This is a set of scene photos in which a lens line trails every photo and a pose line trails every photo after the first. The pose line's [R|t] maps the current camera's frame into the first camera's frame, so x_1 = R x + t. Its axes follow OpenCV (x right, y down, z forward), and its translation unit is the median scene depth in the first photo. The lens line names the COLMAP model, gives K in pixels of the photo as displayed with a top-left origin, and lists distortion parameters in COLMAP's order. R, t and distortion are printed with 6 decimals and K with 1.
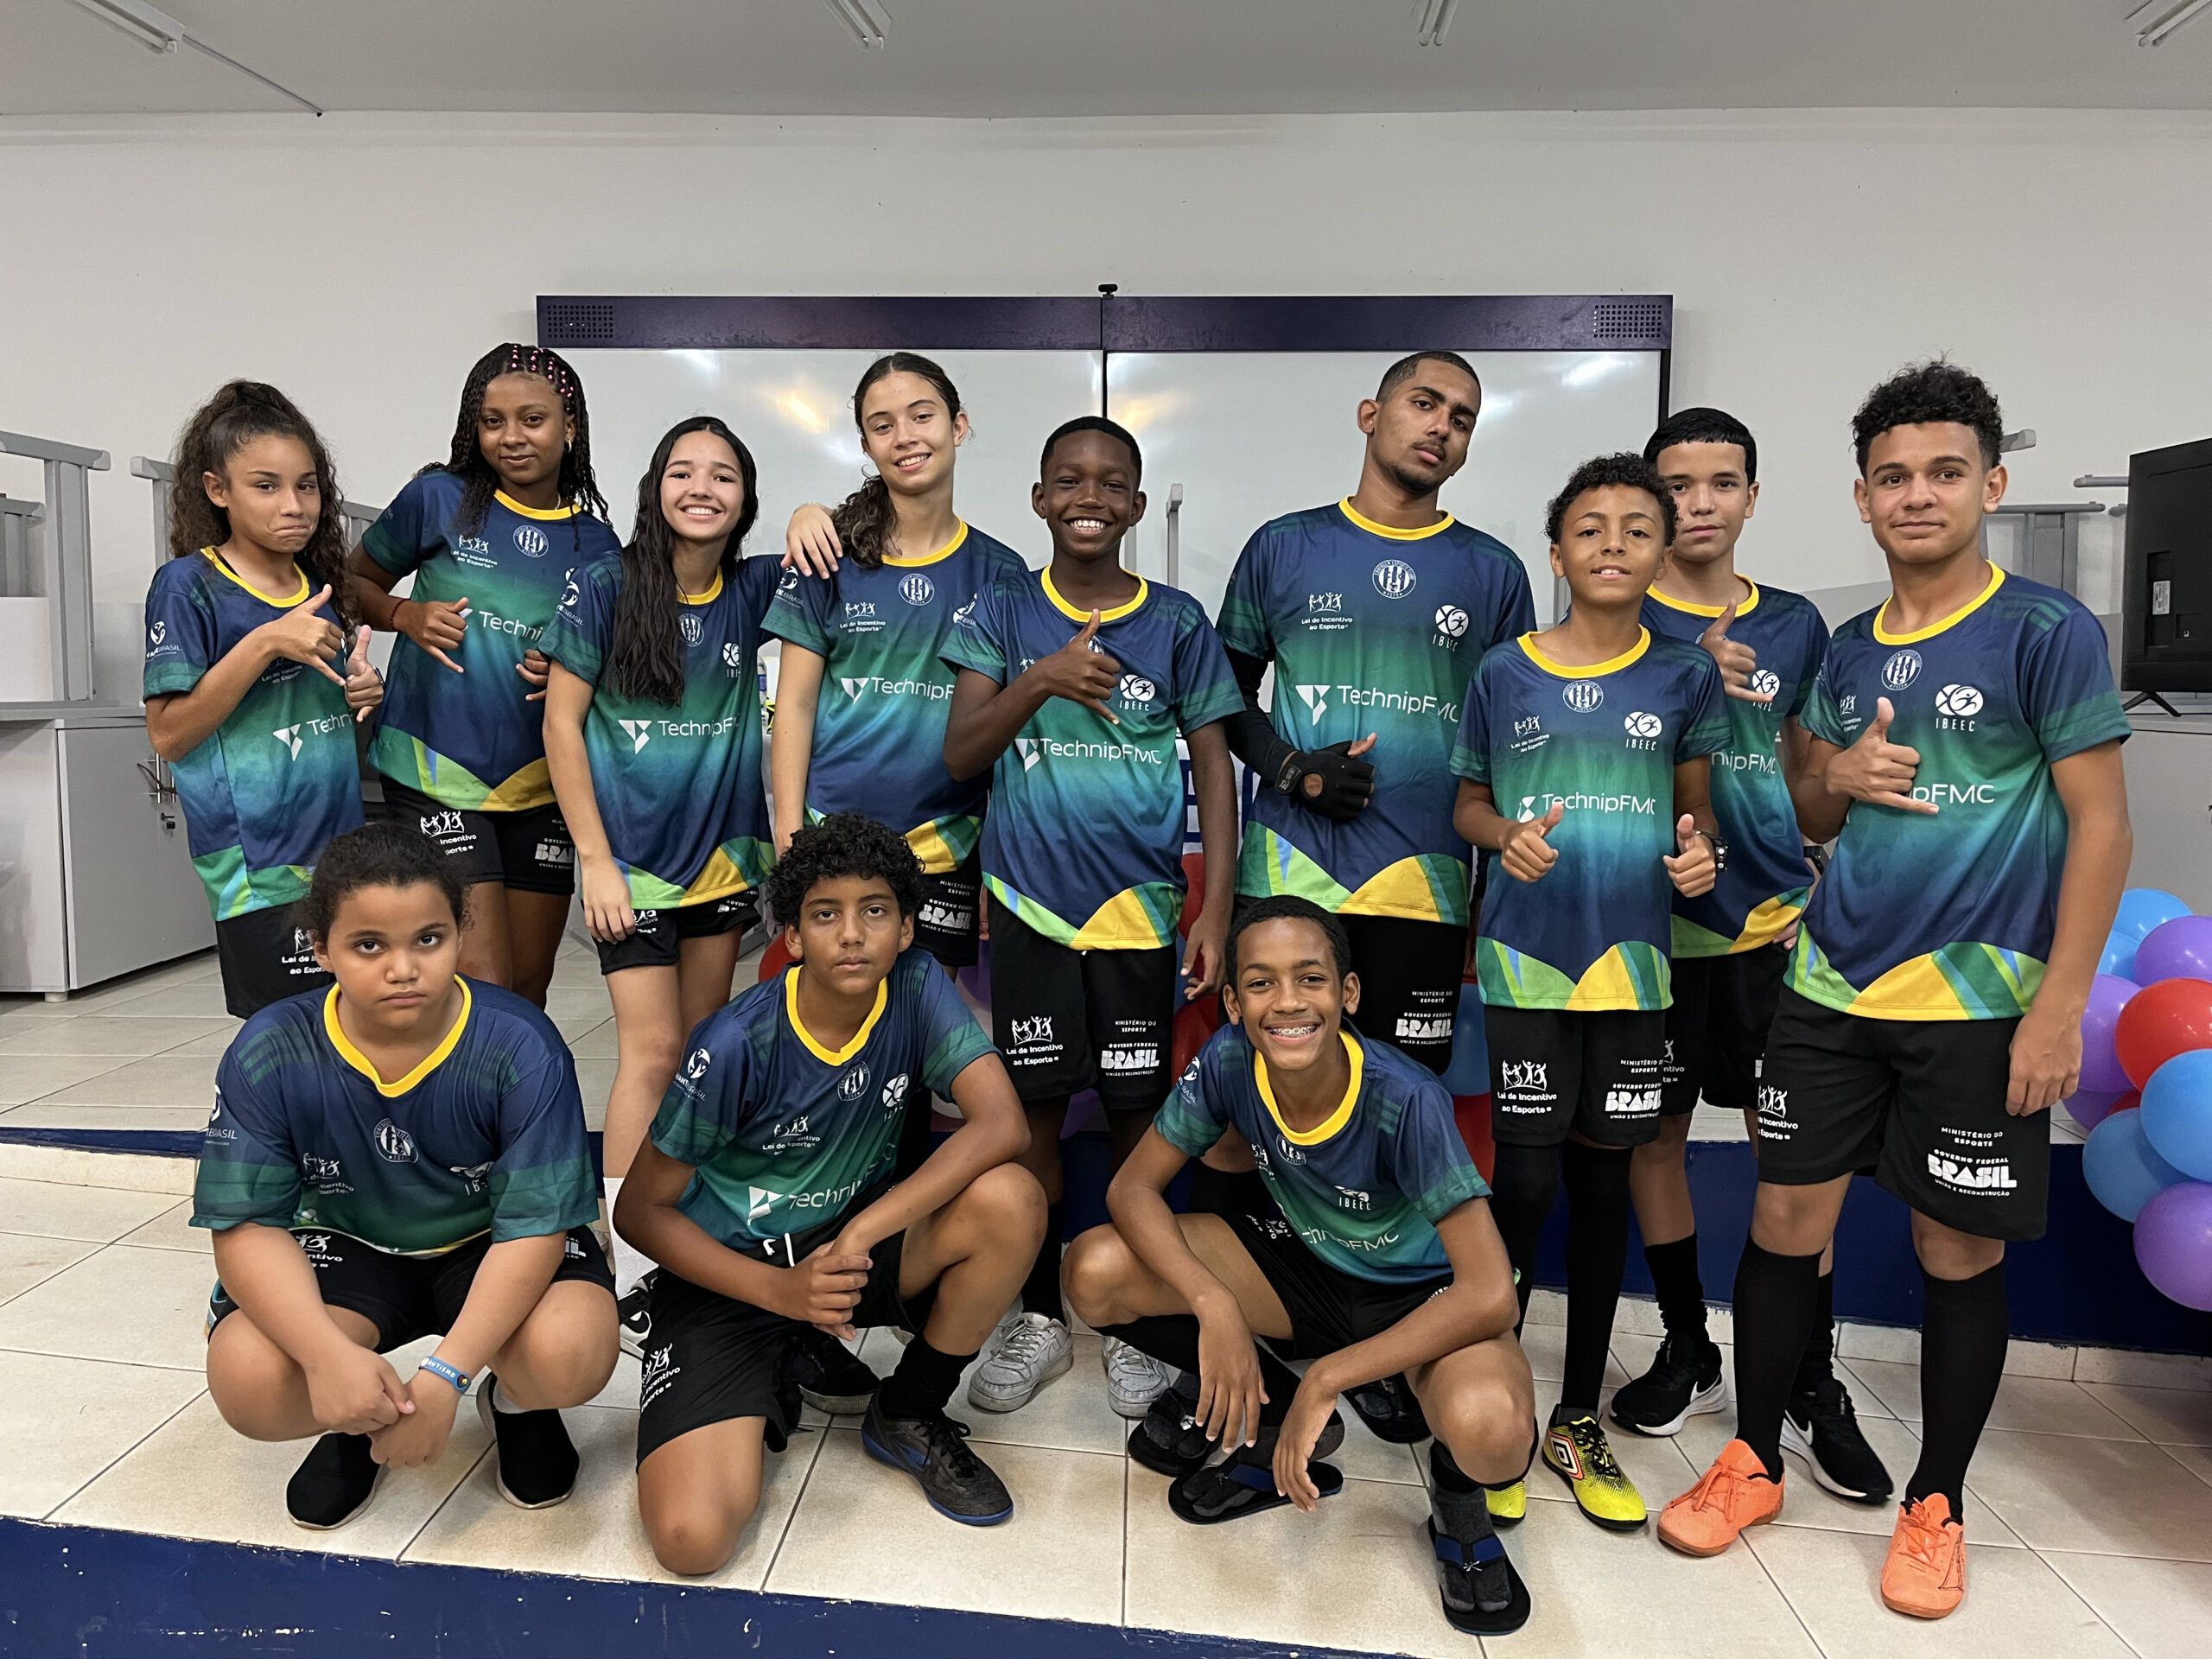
lens RADIAL K [[1725.5, 0, 1106.0], [0, 1725.5, 829.5], [0, 0, 1]] dist [0.103862, -0.164648]
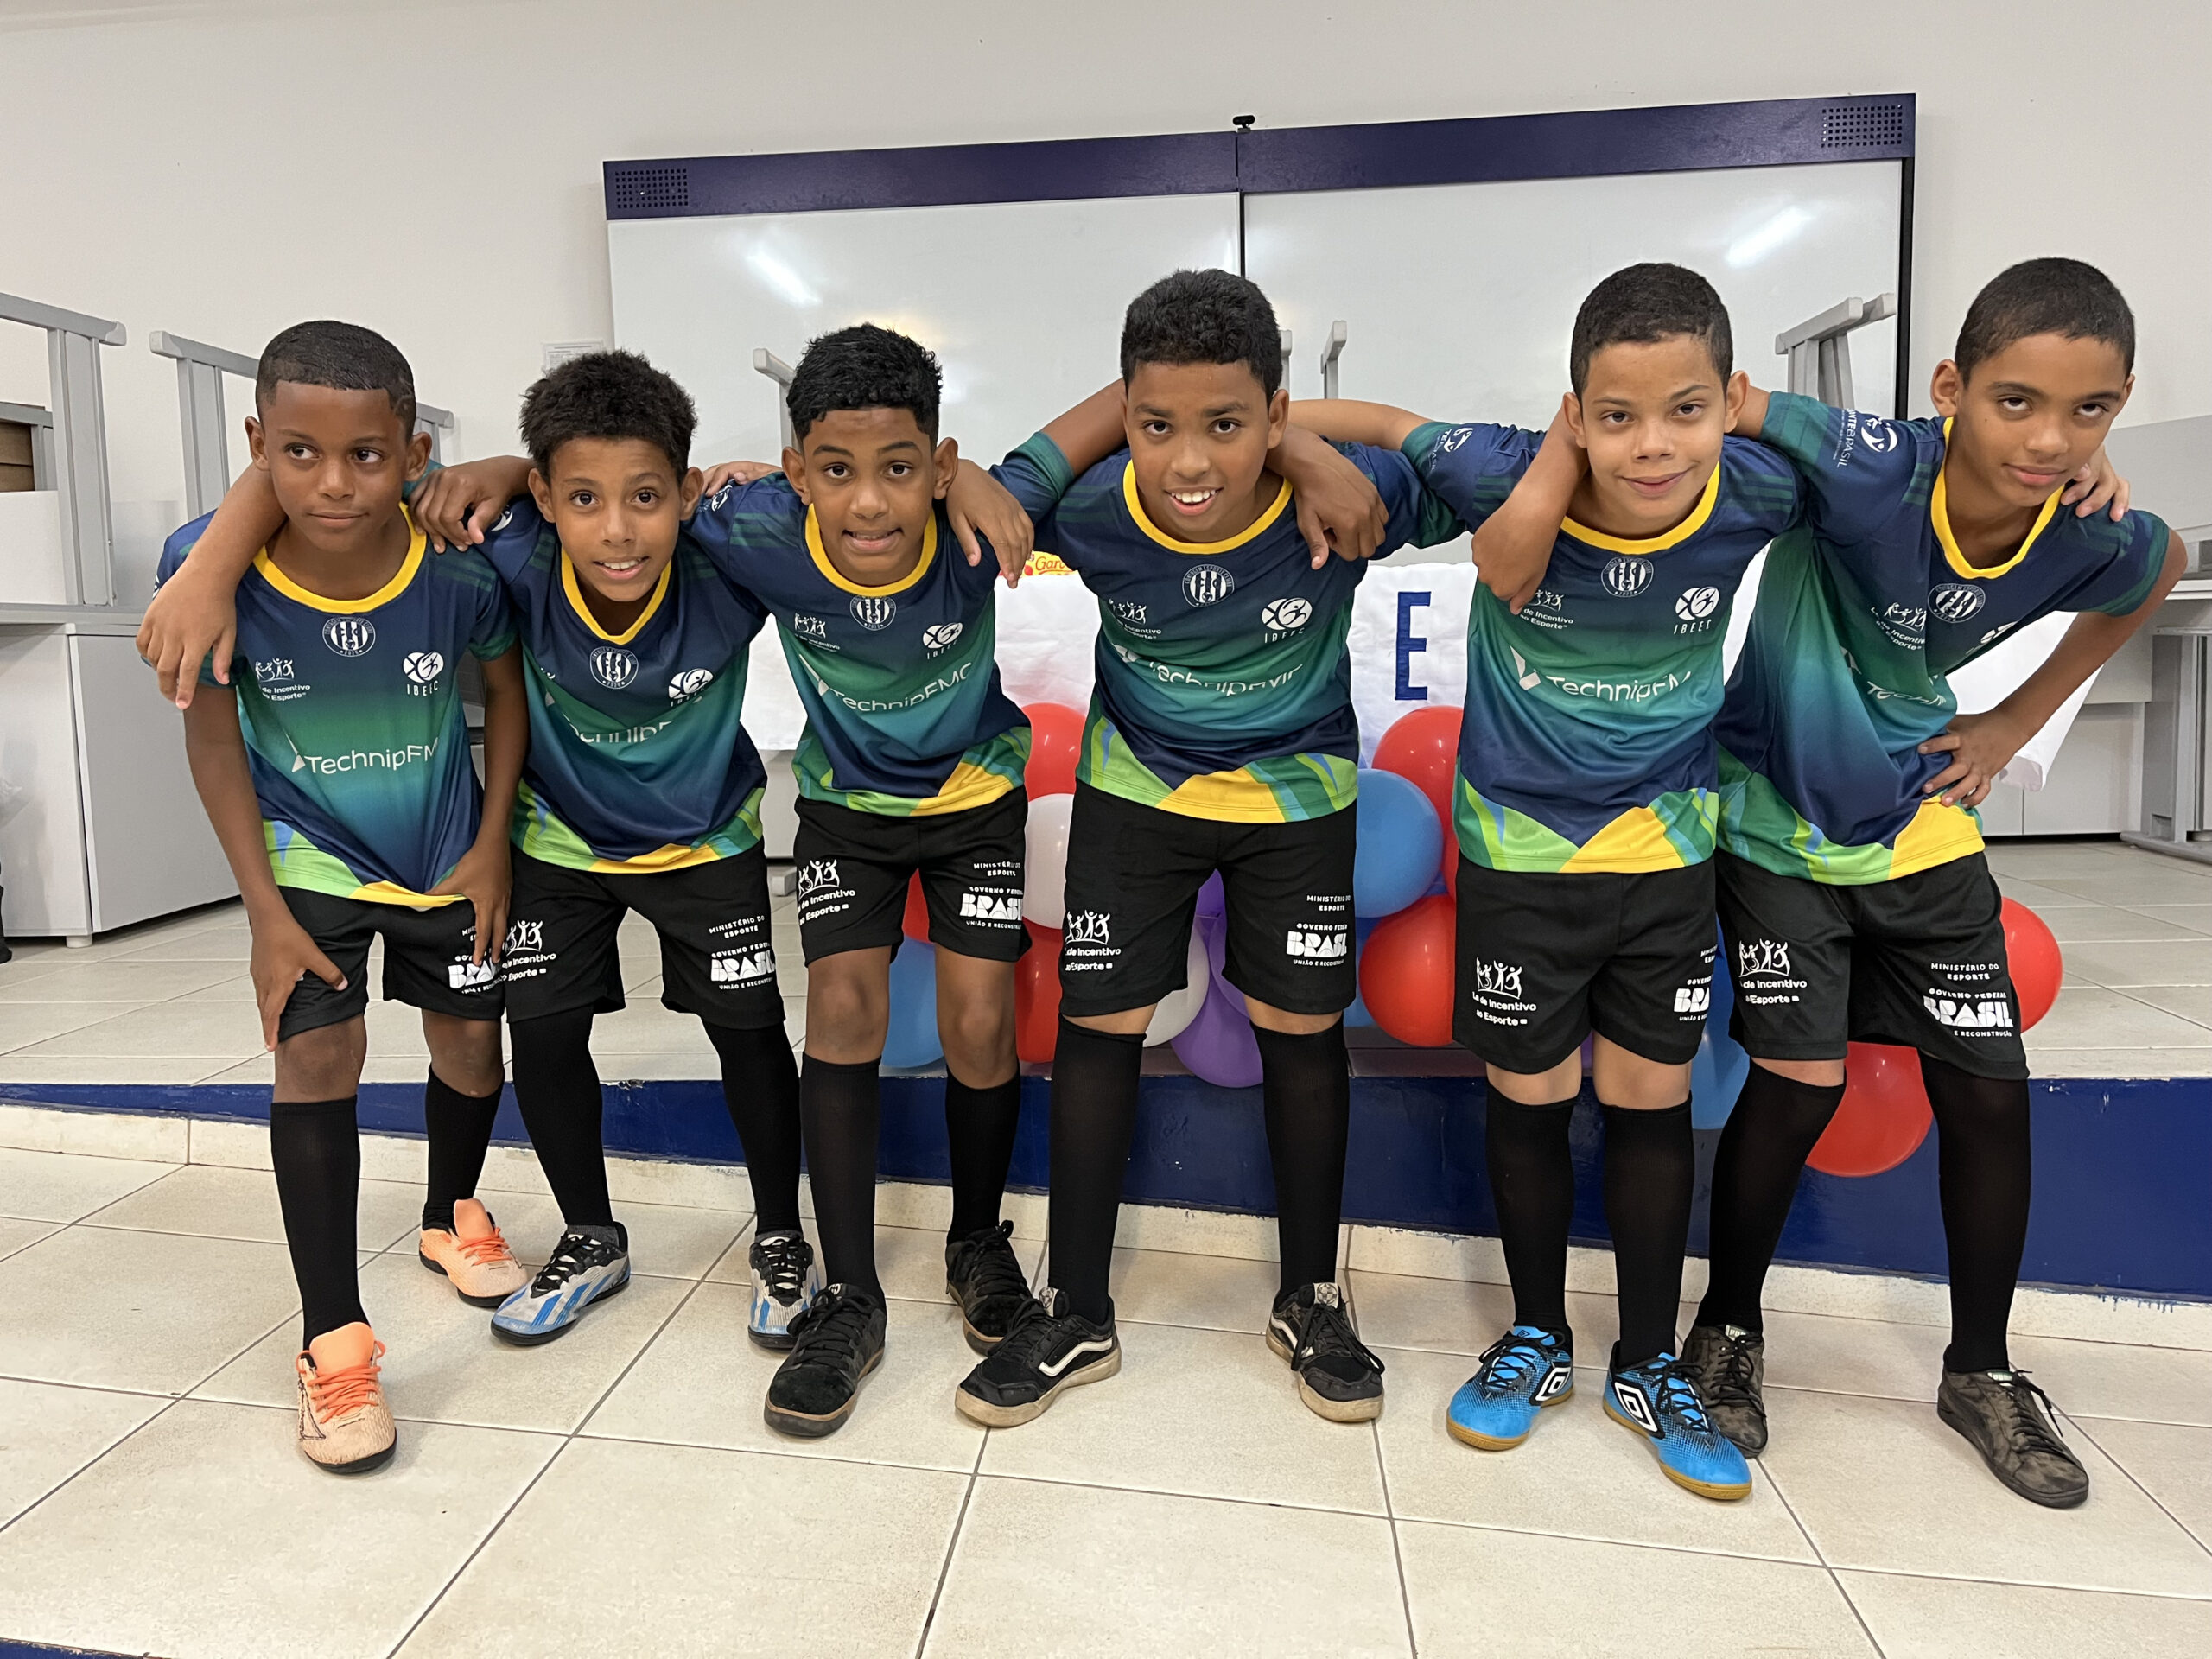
lens RADIAL K [[1757.1, 0, 1109.3], [0, 1757.1, 811.0], [0, 0, 1]] dist [0.103865, -0.152209]
pose [[0.998025, -0.019732, -0.059645, -0.025127], [0.020529, 0.999707, 0.012791, 0.027425], [0.059375, -0.013990, 0.998138, 0.125888]]
